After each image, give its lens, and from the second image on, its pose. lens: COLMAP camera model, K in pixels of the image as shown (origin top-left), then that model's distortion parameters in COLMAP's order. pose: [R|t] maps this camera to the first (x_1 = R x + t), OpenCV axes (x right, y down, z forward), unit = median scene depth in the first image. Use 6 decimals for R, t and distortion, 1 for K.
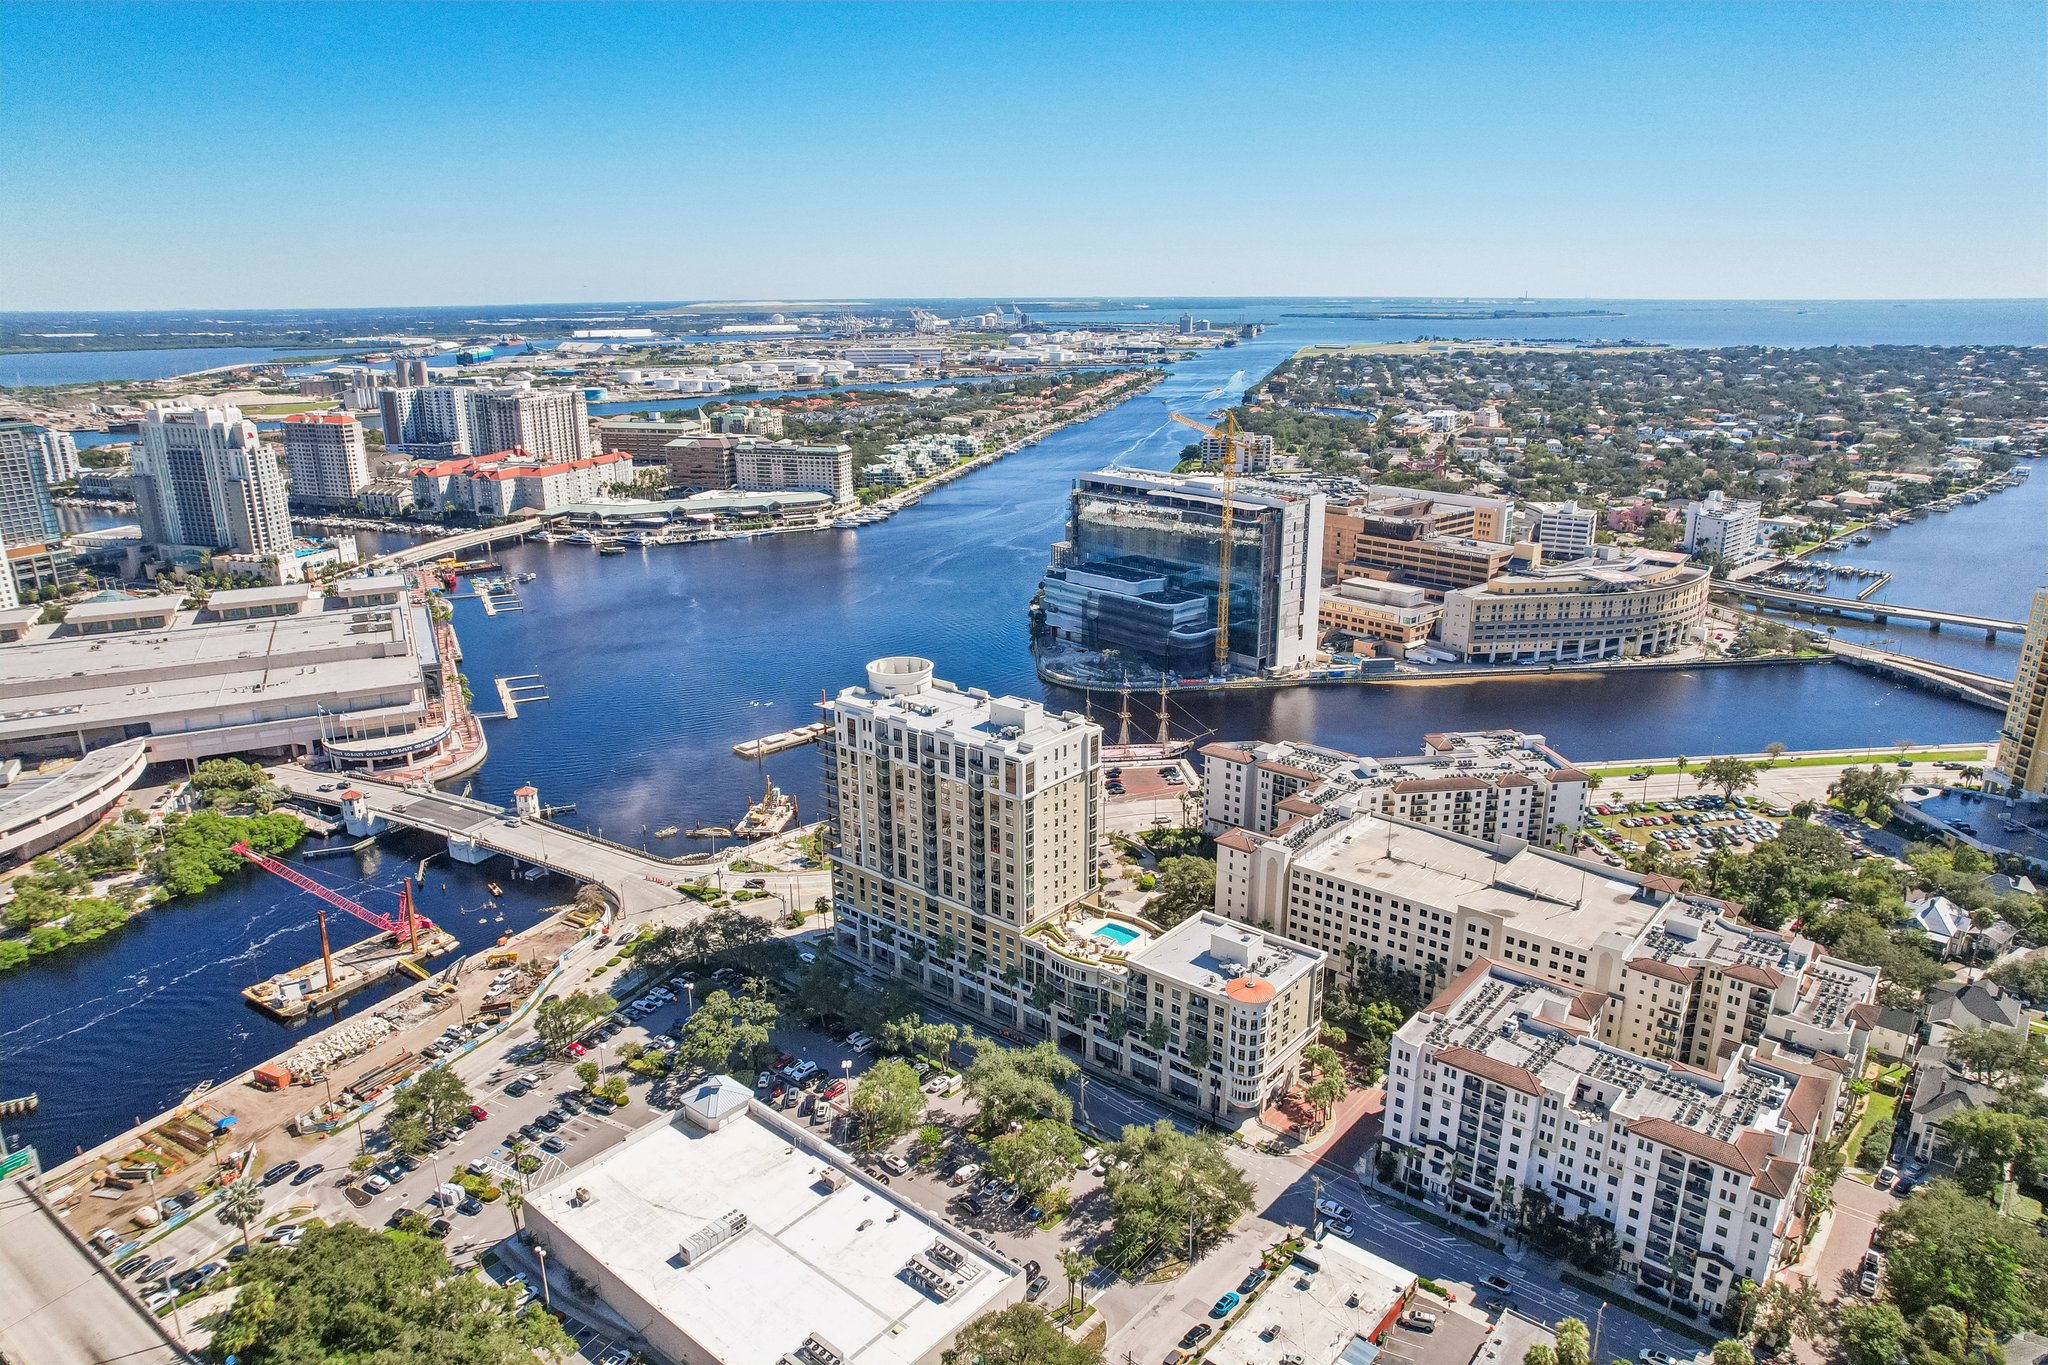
lens RADIAL K [[1309.0, 0, 1022.8], [0, 1309.0, 694.5], [0, 0, 1]] dist [-0.072785, 0.064182]
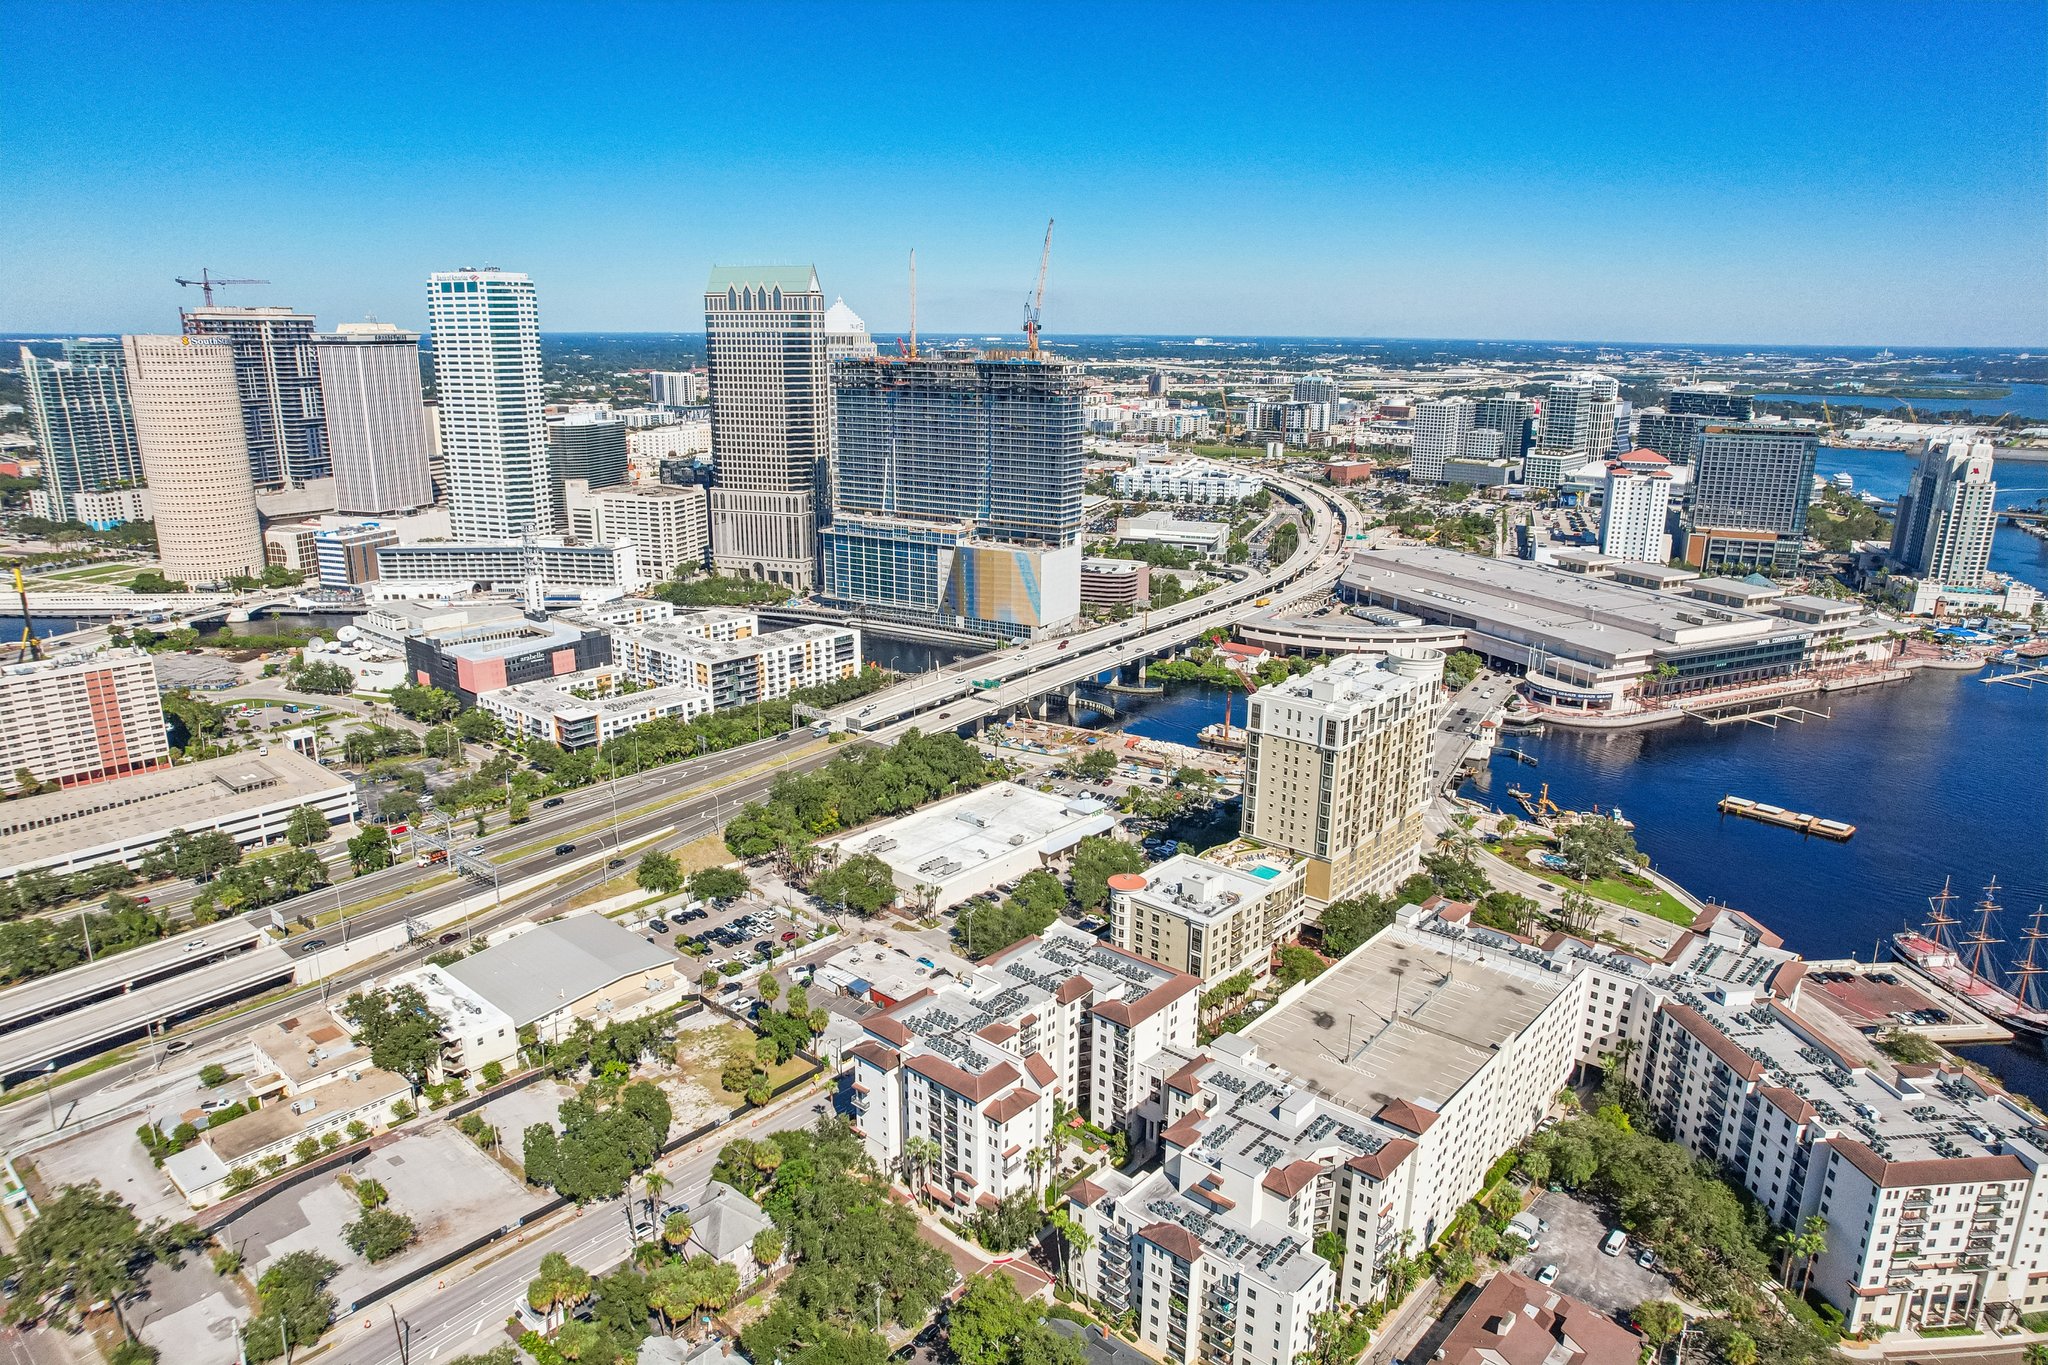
lens RADIAL K [[1309.0, 0, 1020.1], [0, 1309.0, 693.5], [0, 0, 1]] dist [-0.072785, 0.064182]
pose [[-0.016210, 0.278075, -0.960423, 1.139537], [-0.303115, 0.913980, 0.269744, -0.213610], [0.952816, 0.295491, 0.069473, 0.639823]]
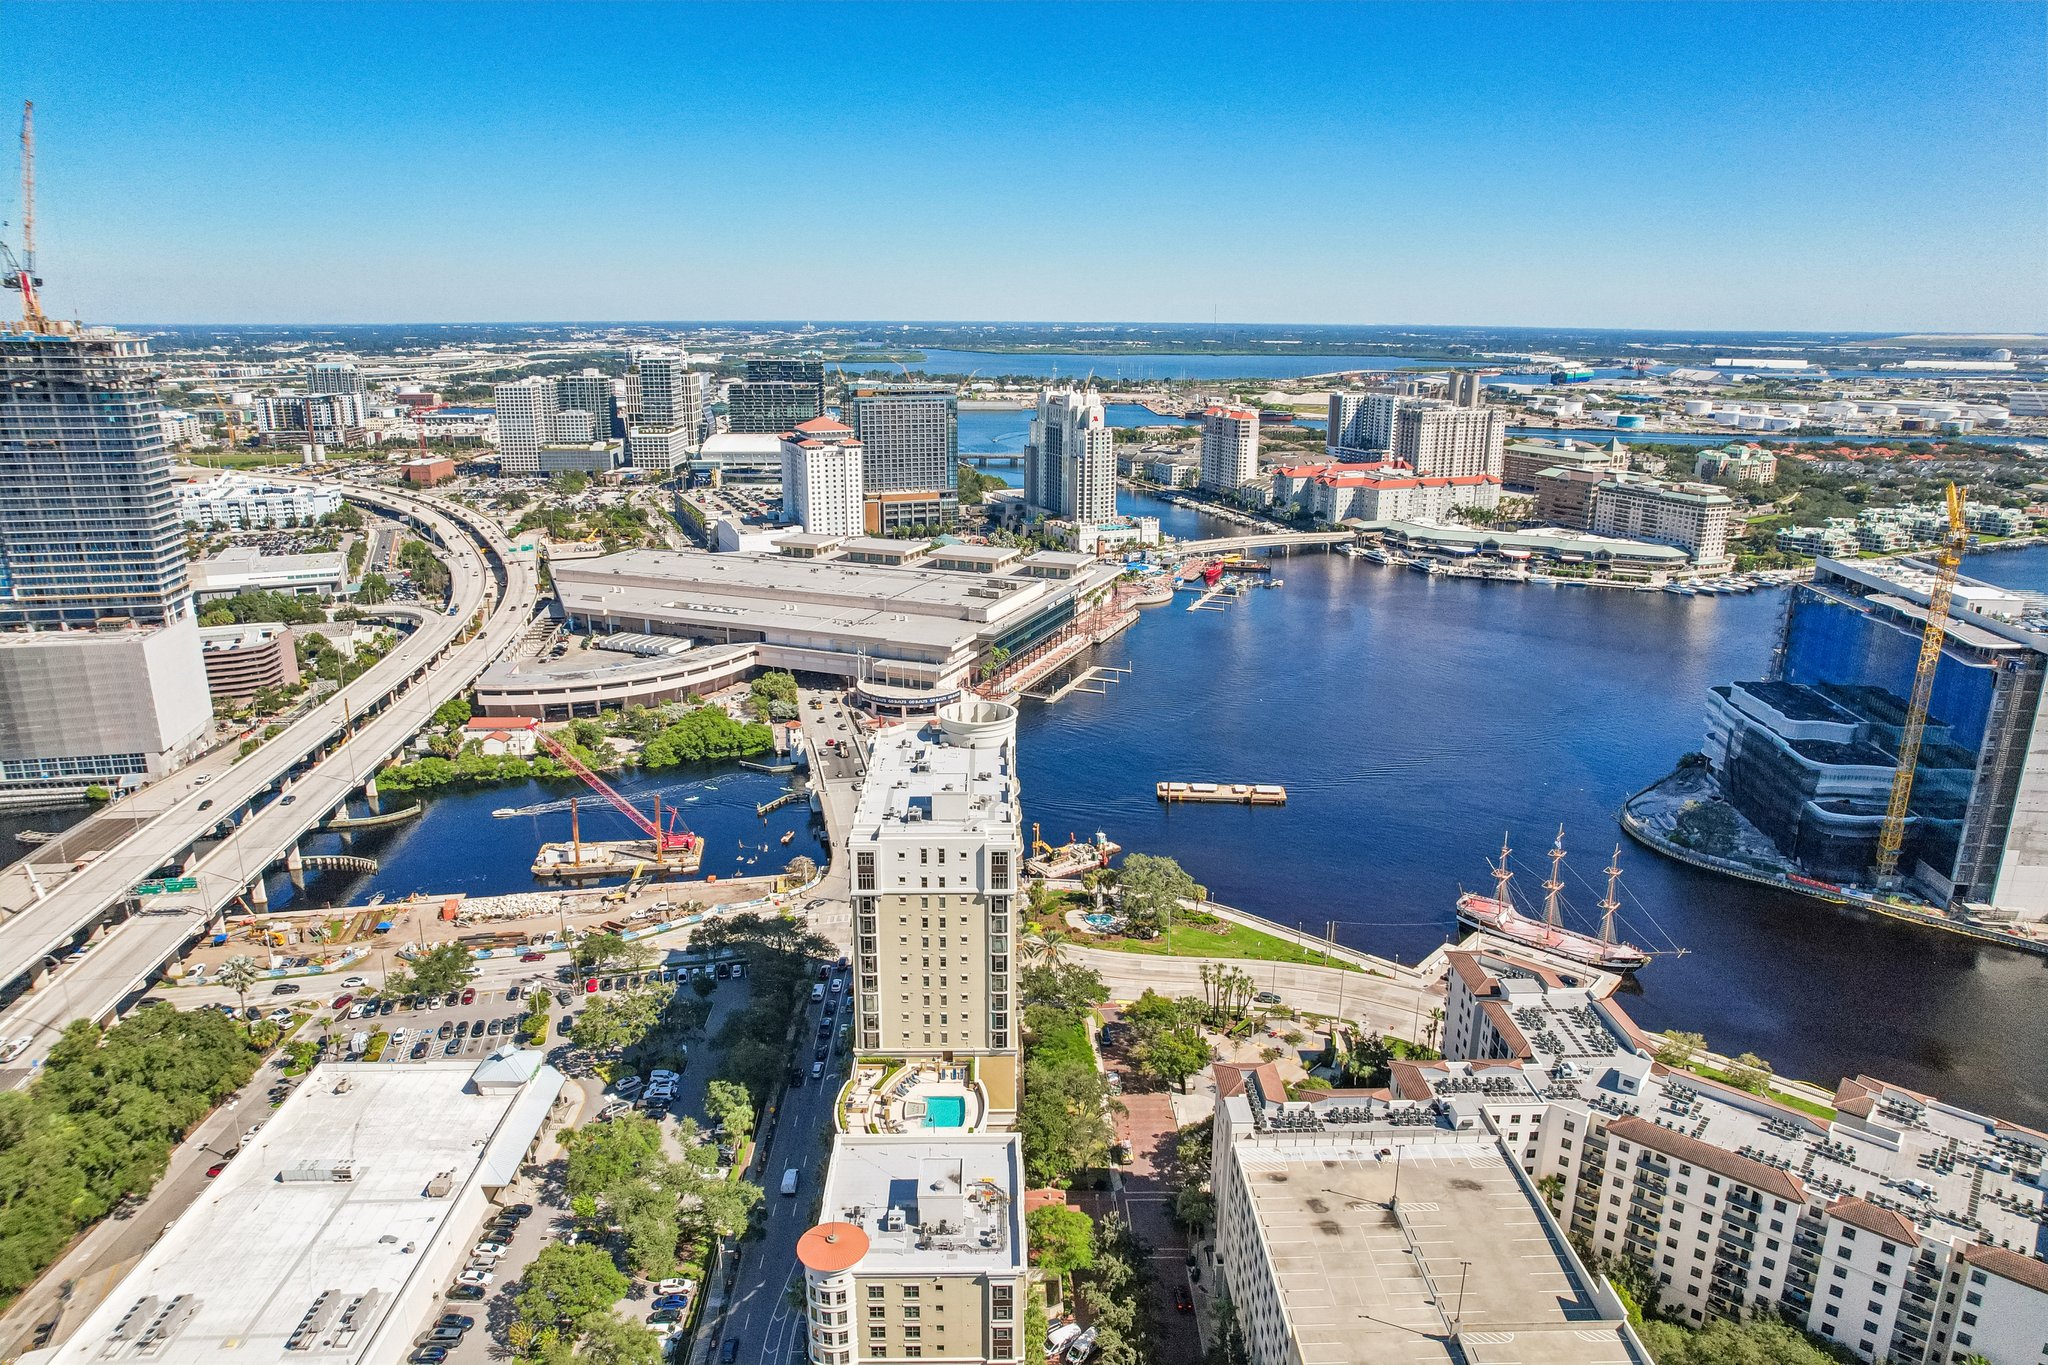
lens RADIAL K [[1309.0, 0, 1022.0], [0, 1309.0, 689.1], [0, 0, 1]] dist [-0.072785, 0.064182]
pose [[0.666302, 0.216056, -0.713696, 0.568512], [-0.230662, 0.969881, 0.078265, -0.118373], [0.709110, 0.112474, 0.696070, 0.469076]]
